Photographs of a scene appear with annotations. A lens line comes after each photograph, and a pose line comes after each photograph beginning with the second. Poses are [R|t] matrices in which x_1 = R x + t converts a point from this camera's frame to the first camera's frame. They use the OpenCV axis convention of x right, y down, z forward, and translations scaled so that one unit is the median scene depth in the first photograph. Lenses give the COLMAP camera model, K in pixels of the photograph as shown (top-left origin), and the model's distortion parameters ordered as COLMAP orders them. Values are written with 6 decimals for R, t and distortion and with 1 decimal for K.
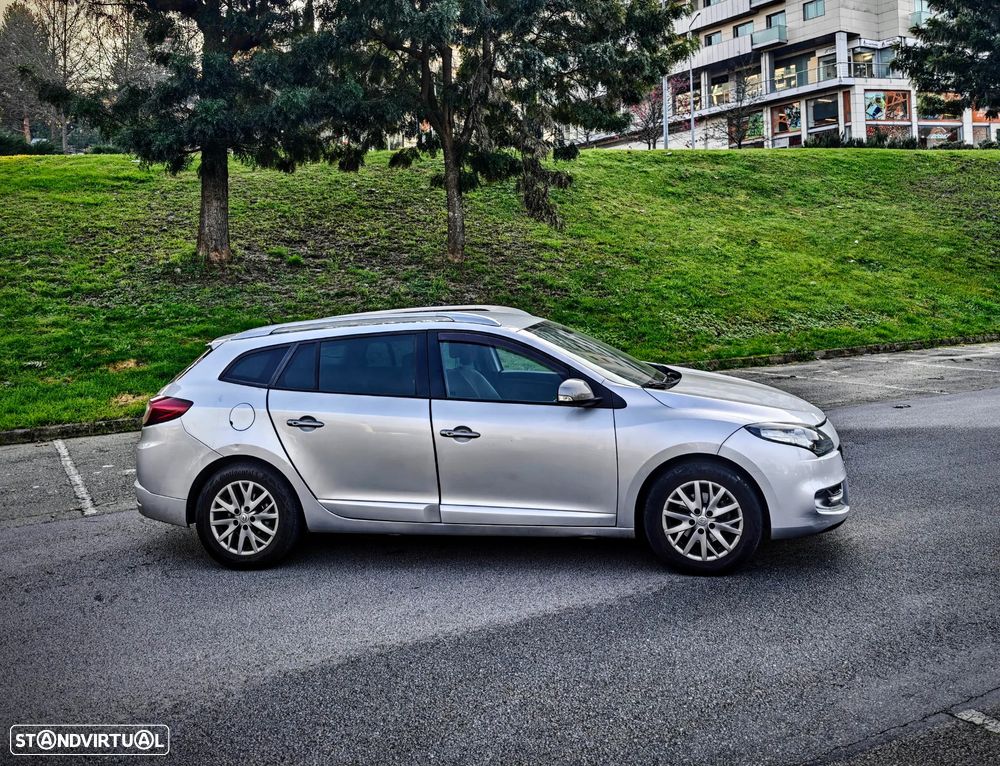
lens RADIAL K [[970.6, 0, 529.9], [0, 970.6, 225.3], [0, 0, 1]] dist [0.024588, 0.000000]
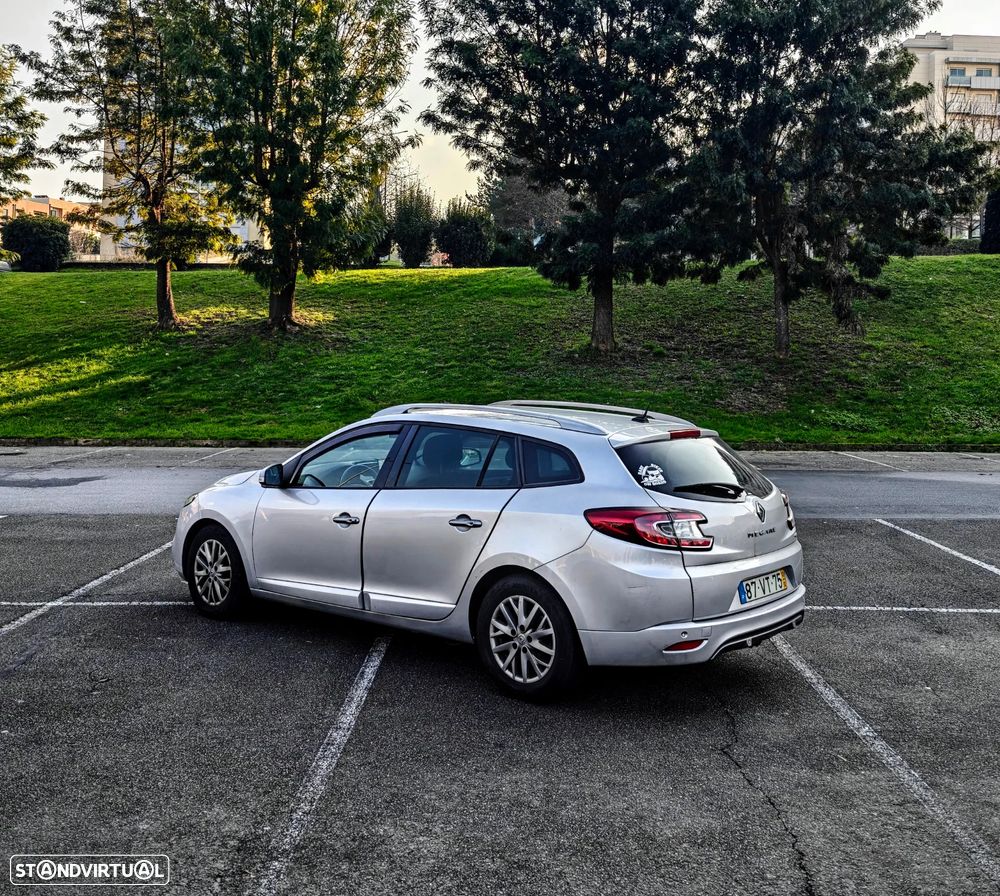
lens RADIAL K [[1067.4, 0, 517.9], [0, 1067.4, 318.9], [0, 0, 1]] dist [0.035040, 0.000000]
pose [[0.871883, 0.022366, -0.489204, 0.329735], [-0.015884, 0.999722, 0.017398, -0.034306], [0.489457, -0.007398, 0.871996, -0.417314]]
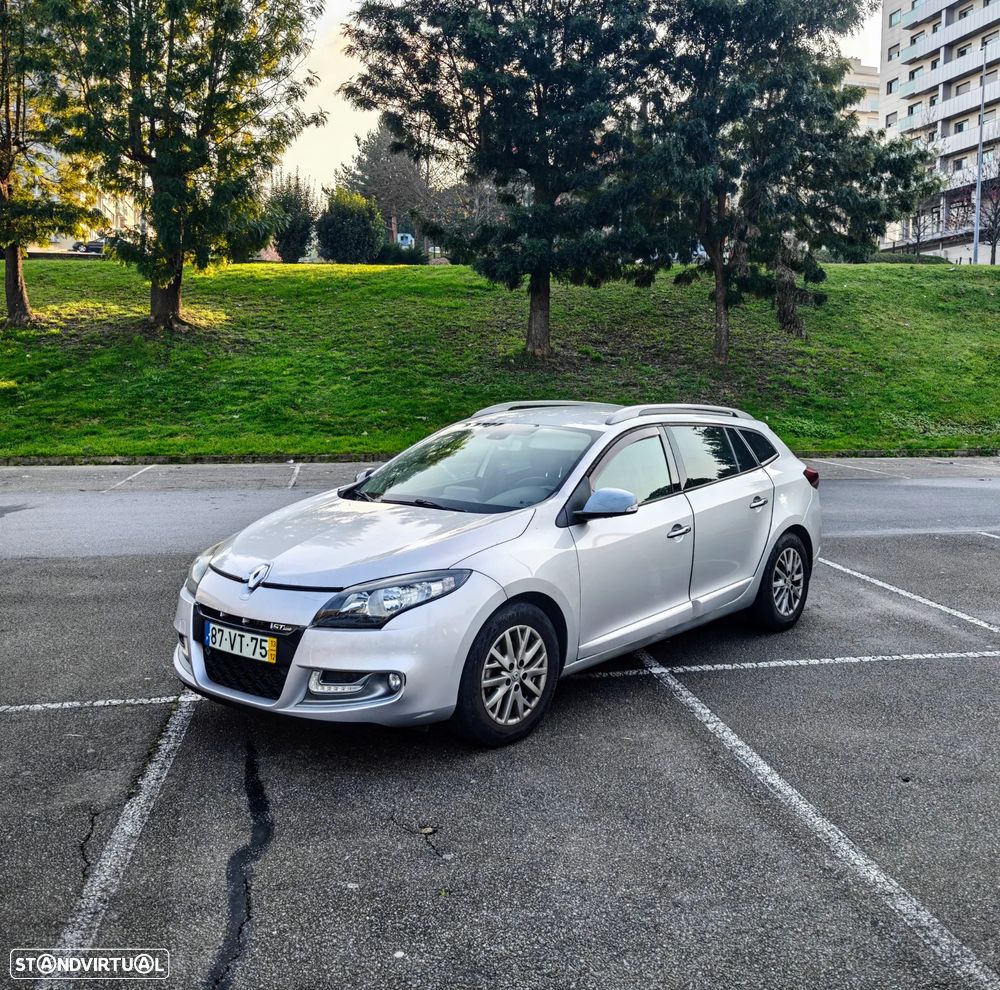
lens RADIAL K [[1067.8, 0, 586.4], [0, 1067.8, 403.1], [0, 0, 1]] dist [0.029379, 0.000000]
pose [[0.958545, 0.054028, -0.279773, 0.153604], [-0.031667, 0.995976, 0.083839, -0.022721], [0.283176, -0.071504, 0.956399, -0.387898]]
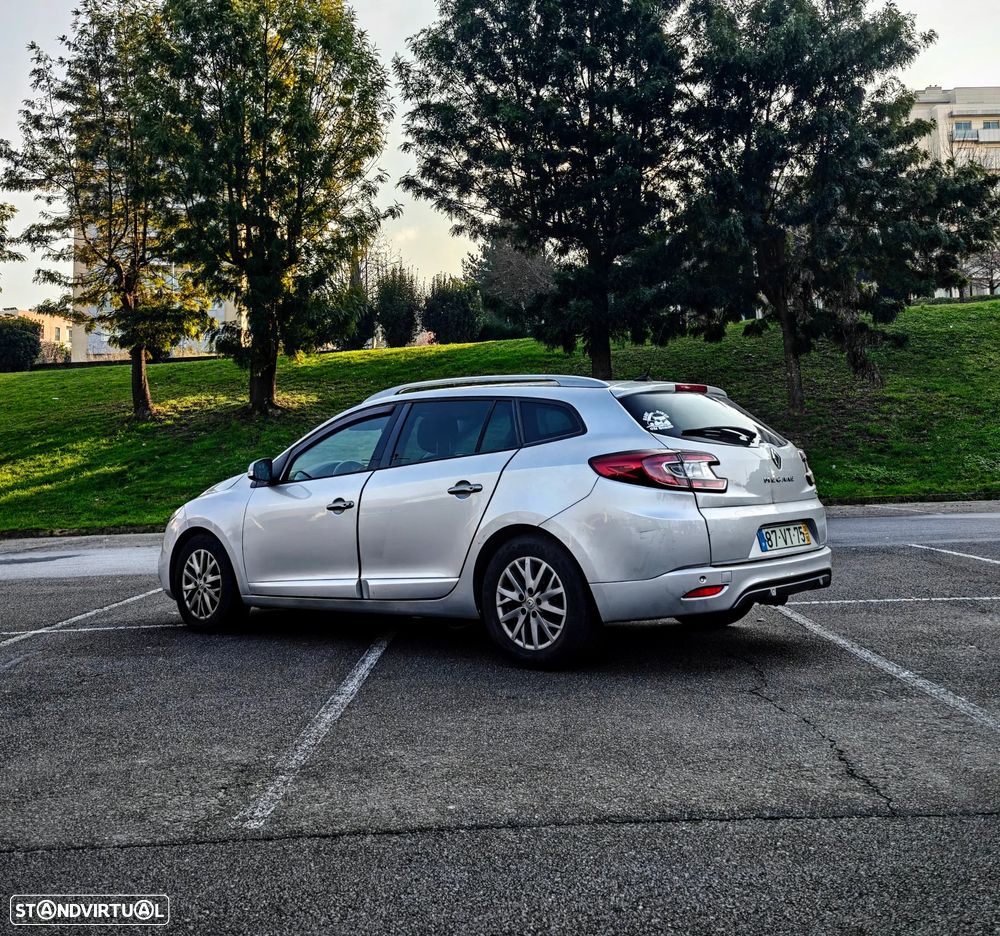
lens RADIAL K [[1135.2, 0, 473.7], [0, 1135.2, 316.1], [0, 0, 1]] dist [0.031641, 0.000000]
pose [[0.854951, -0.066061, -0.514485, 0.332574], [0.033112, 0.996785, -0.072965, 0.006472], [0.517651, 0.045346, 0.854390, -0.423529]]
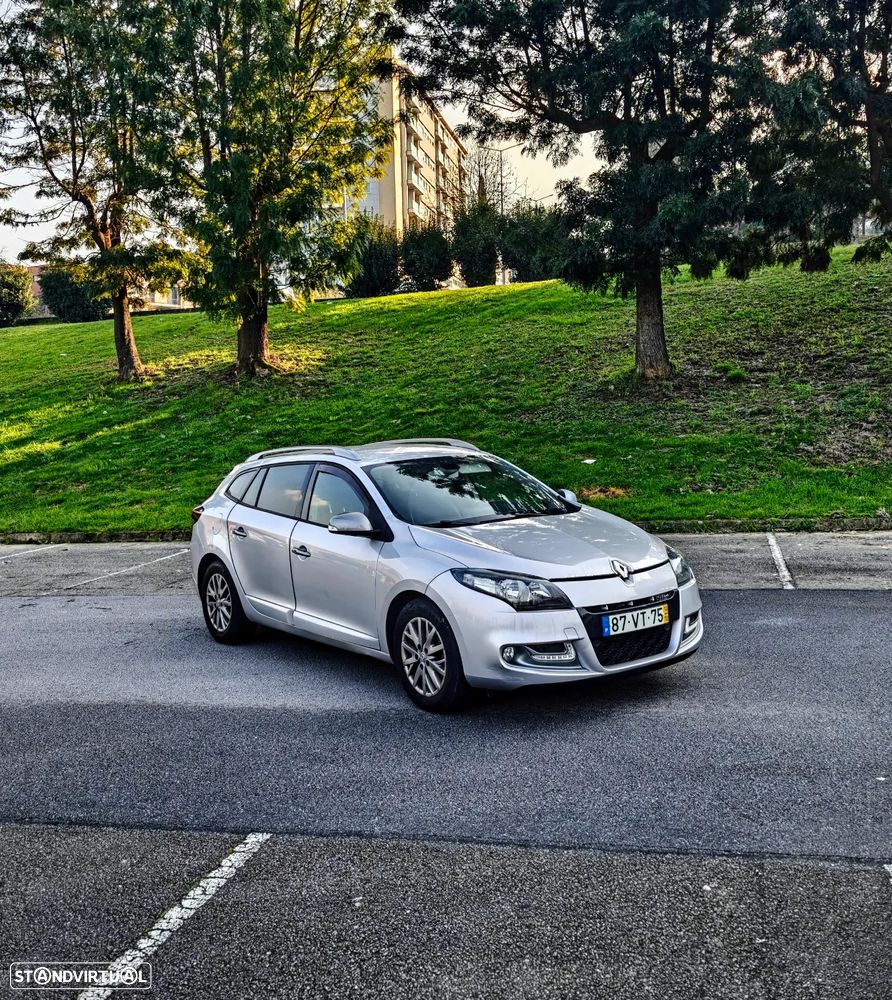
lens RADIAL K [[1086.3, 0, 465.1], [0, 1086.3, 395.9], [0, 0, 1]] dist [0.023951, 0.000000]
pose [[0.738214, -0.002923, -0.674561, 0.282761], [0.047622, 0.997721, 0.047793, -0.006637], [0.672884, -0.067405, 0.736671, 0.058886]]
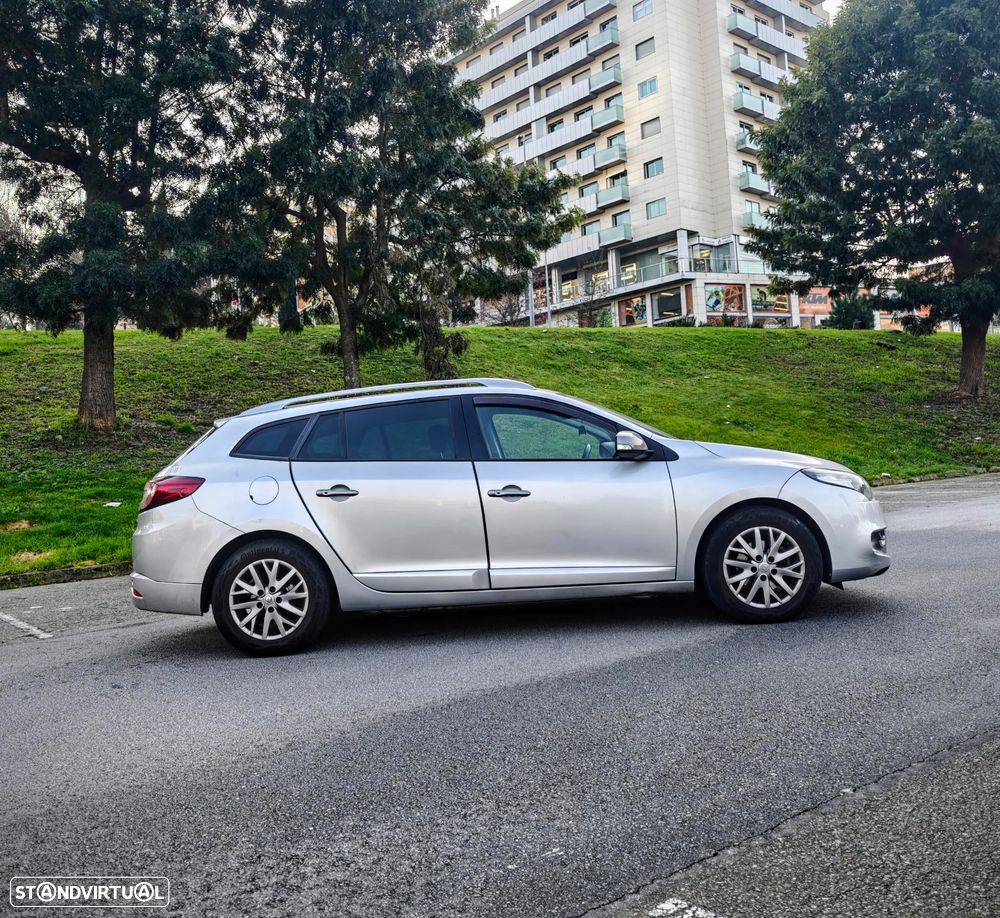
lens RADIAL K [[944.5, 0, 517.7], [0, 944.5, 386.7], [0, 0, 1]] dist [0.026217, 0.000000]
pose [[0.988252, -0.014803, 0.152113, -0.061038], [0.021563, 0.998847, -0.042883, 0.045004], [-0.151303, 0.045659, 0.987432, 0.023864]]
